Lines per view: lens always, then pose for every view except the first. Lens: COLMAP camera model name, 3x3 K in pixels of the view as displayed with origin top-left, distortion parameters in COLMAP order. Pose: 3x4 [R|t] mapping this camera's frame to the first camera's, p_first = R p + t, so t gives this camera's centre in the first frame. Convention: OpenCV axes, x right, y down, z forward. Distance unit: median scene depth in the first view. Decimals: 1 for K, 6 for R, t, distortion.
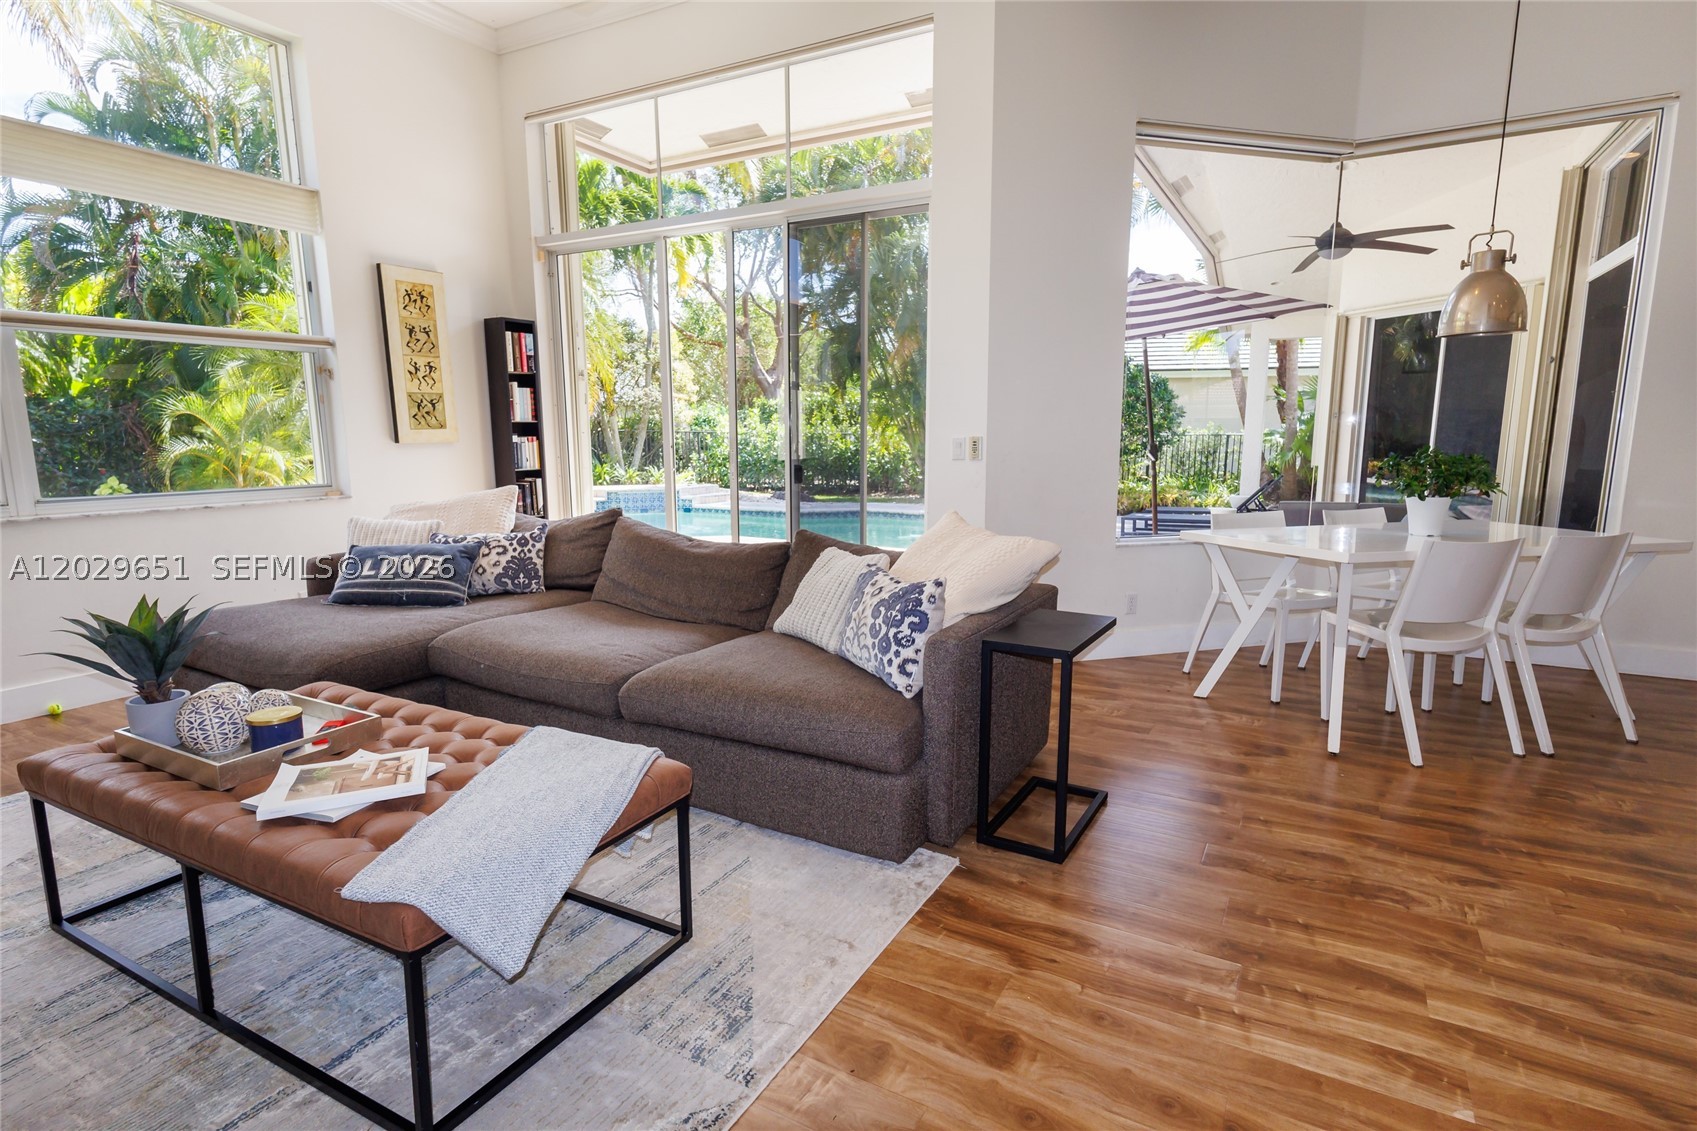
lens RADIAL K [[869.7, 0, 848.5], [0, 869.7, 565.5], [0, 0, 1]] dist [0.000212, 0.000000]
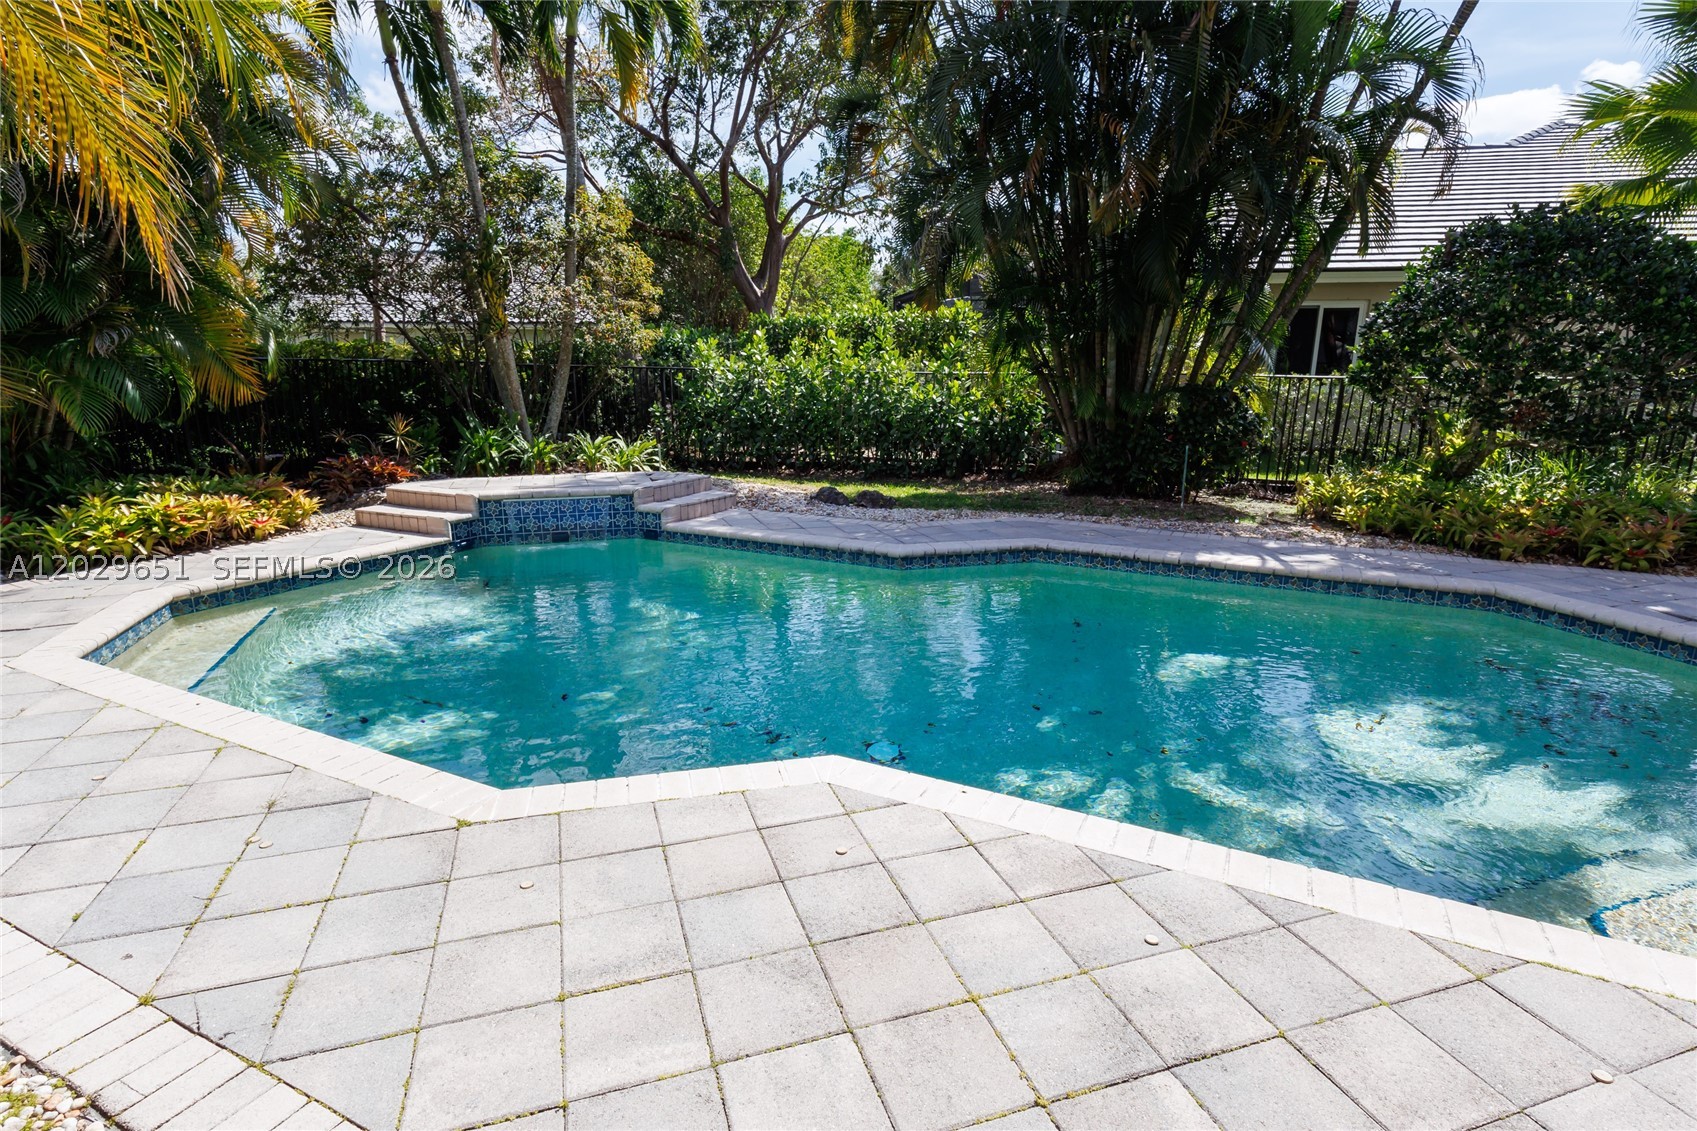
lens RADIAL K [[869.7, 0, 848.5], [0, 869.7, 565.5], [0, 0, 1]] dist [0.000212, 0.000000]
pose [[0.998524, -0.005301, 0.054050, -0.080888], [0.001282, 0.997248, 0.074126, -0.064859], [-0.054294, -0.073947, 0.995783, 0.404047]]
